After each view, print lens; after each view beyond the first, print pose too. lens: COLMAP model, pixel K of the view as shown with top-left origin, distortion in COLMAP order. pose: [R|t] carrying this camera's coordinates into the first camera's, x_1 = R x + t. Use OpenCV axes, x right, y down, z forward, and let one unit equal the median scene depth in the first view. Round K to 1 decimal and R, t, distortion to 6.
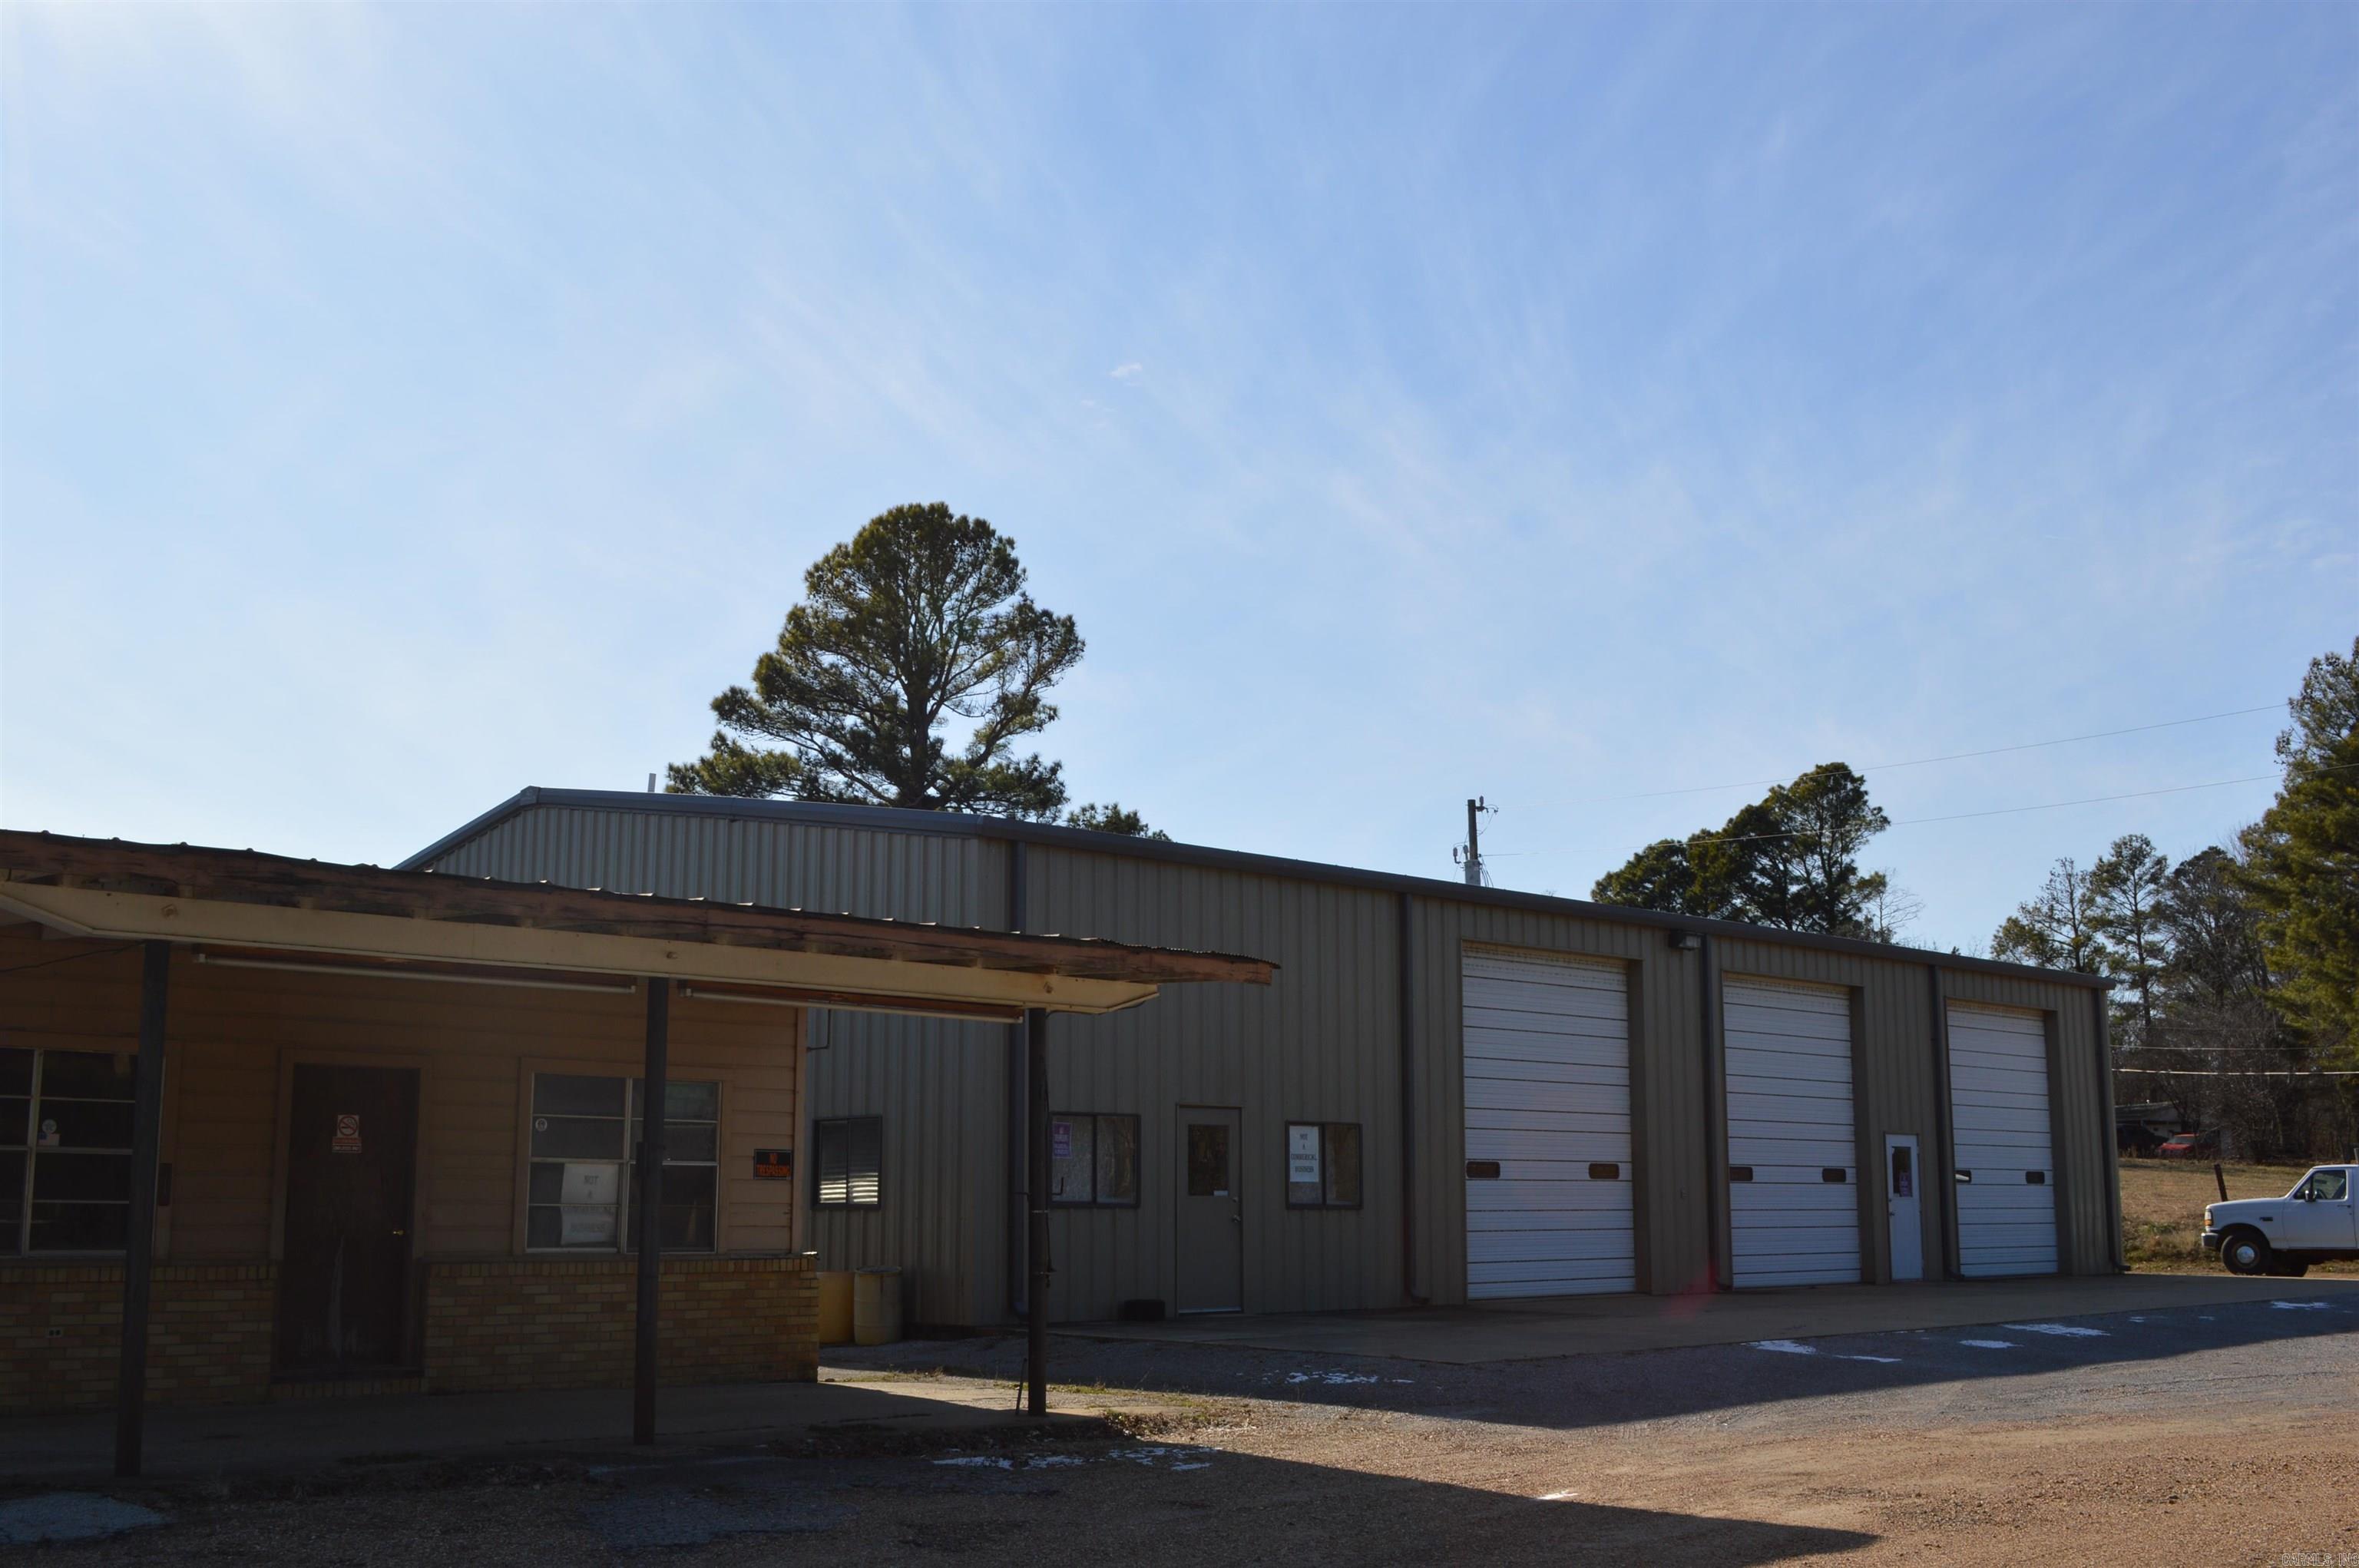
lens RADIAL K [[2430.2, 0, 1179.5], [0, 2430.2, 784.0], [0, 0, 1]] dist [-0.053182, 0.010302]
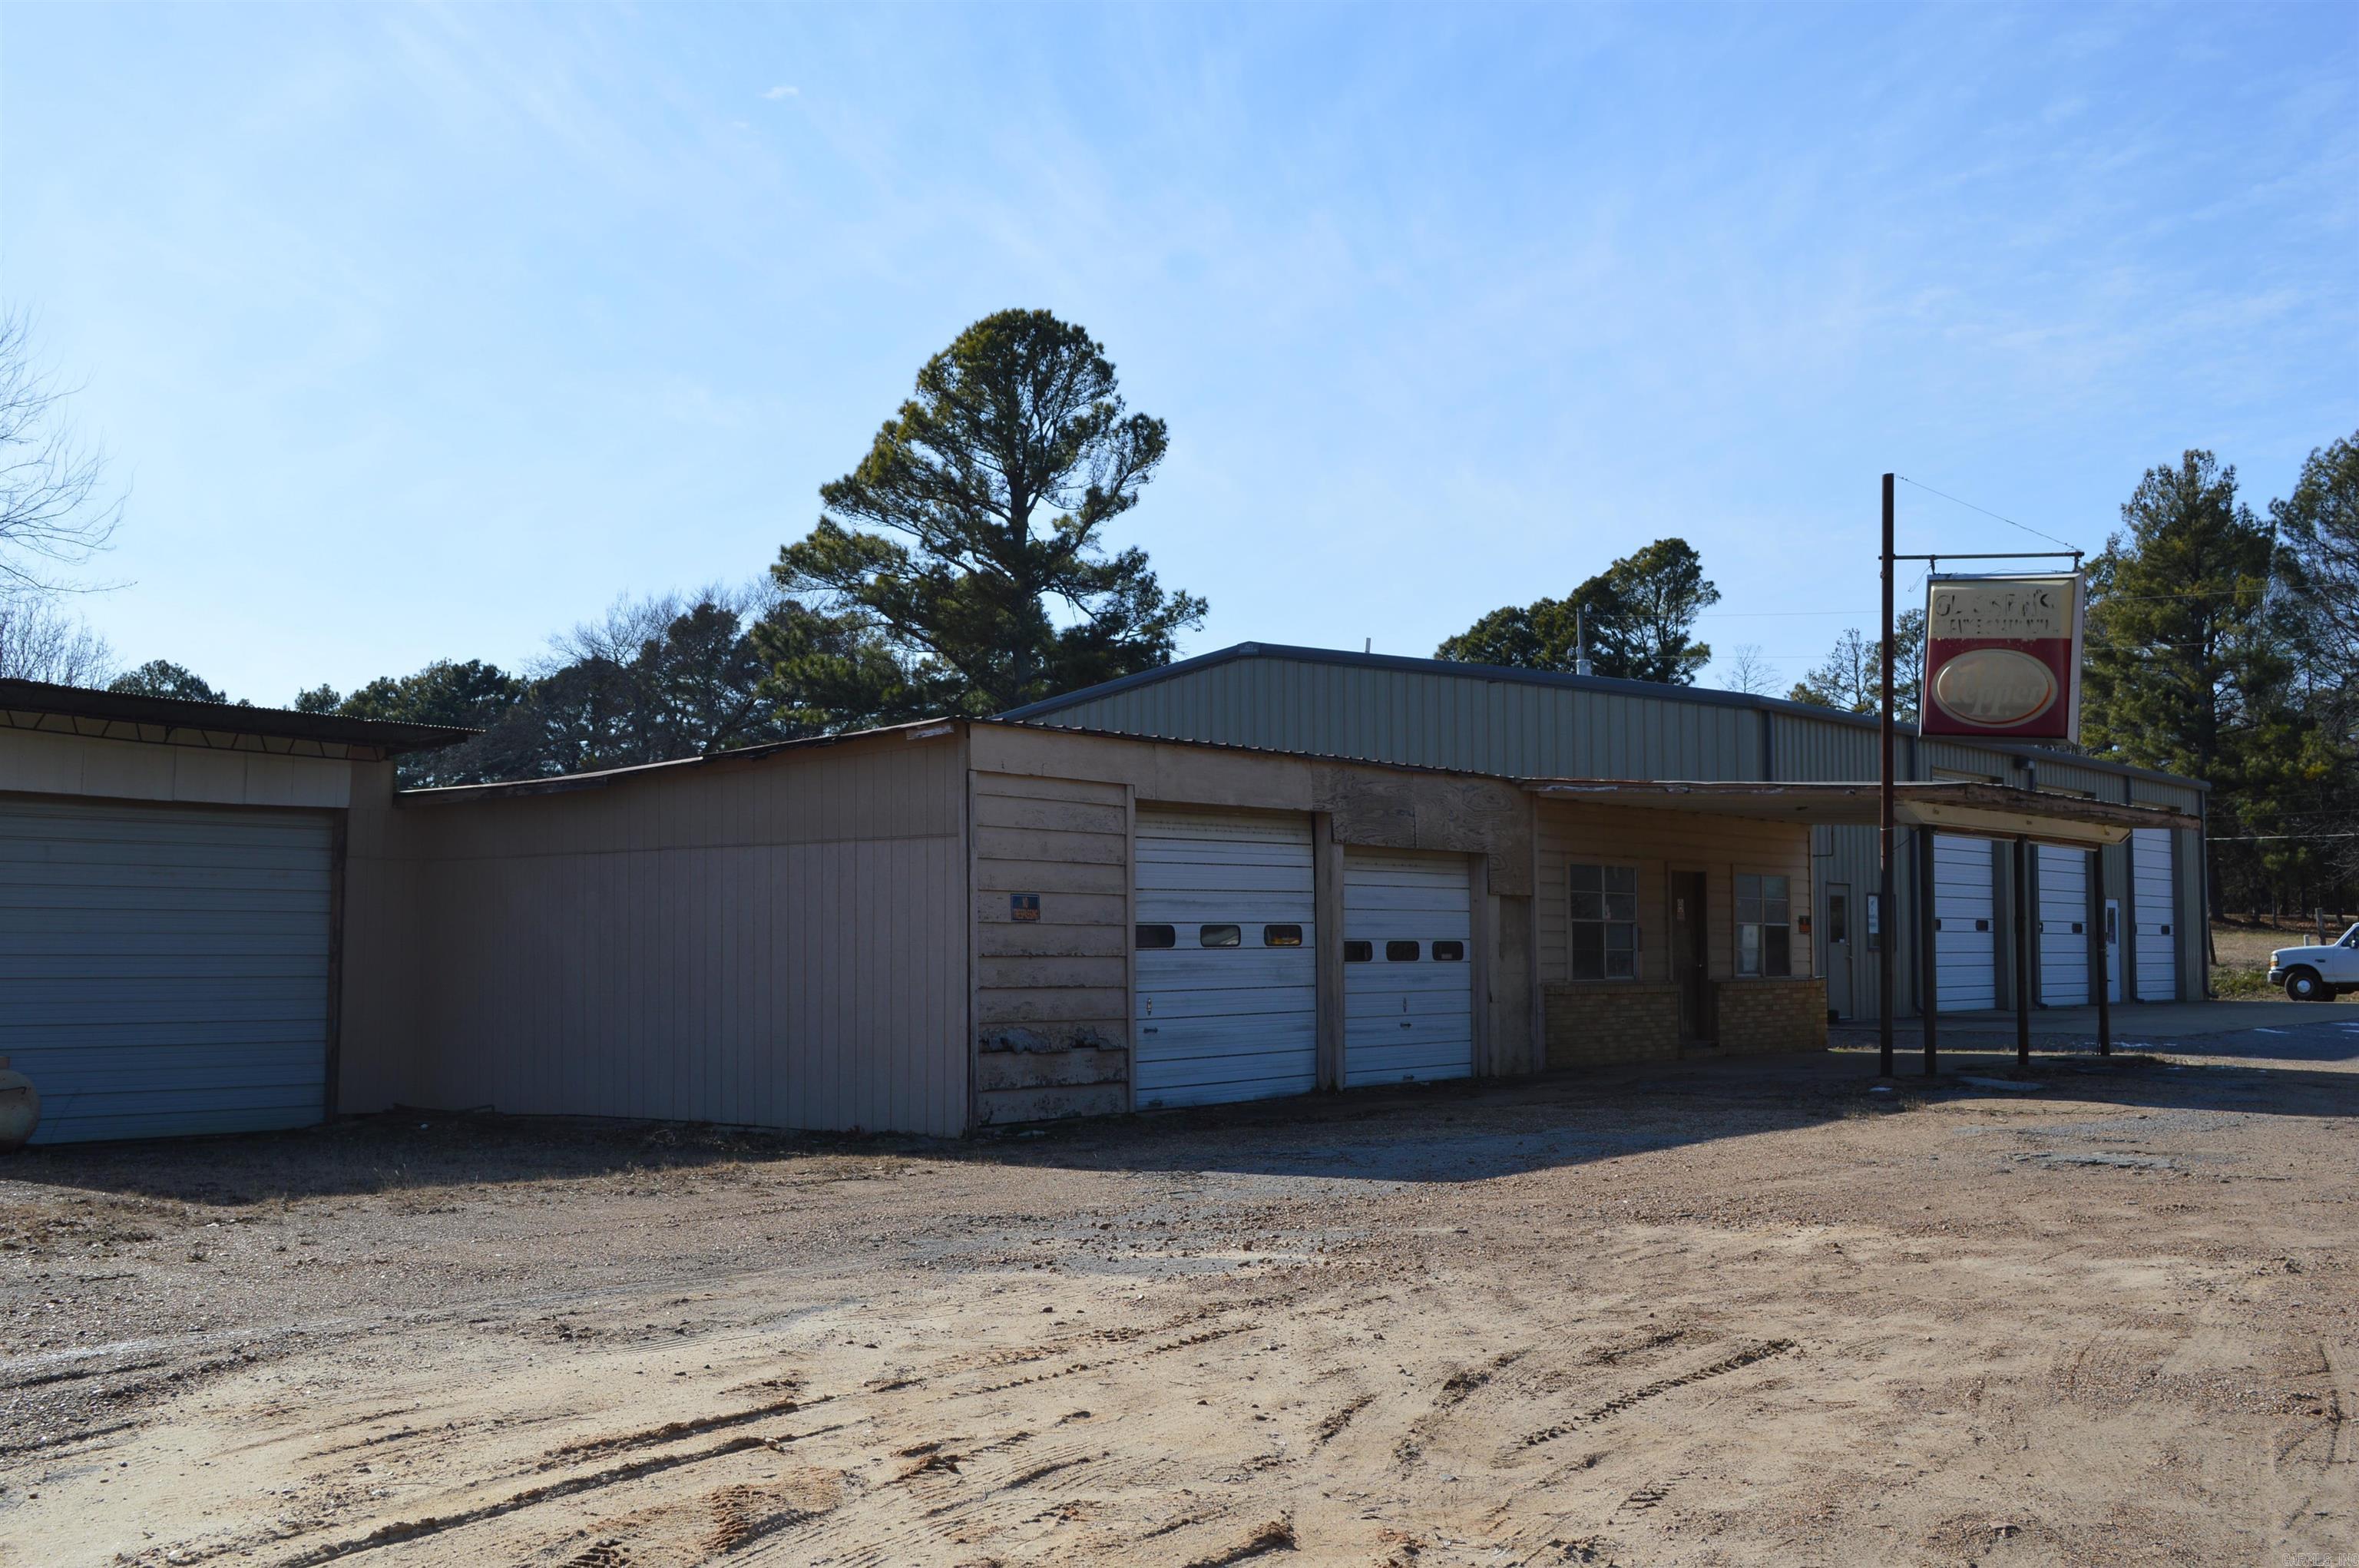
lens RADIAL K [[2632.5, 0, 1179.5], [0, 2632.5, 784.0], [0, 0, 1]] dist [-0.038693, -0.029055]
pose [[0.986256, 0.009375, 0.164958, -0.171937], [-0.027131, 0.994025, 0.105723, -0.023293], [-0.162981, -0.108746, 0.980618, -0.135649]]
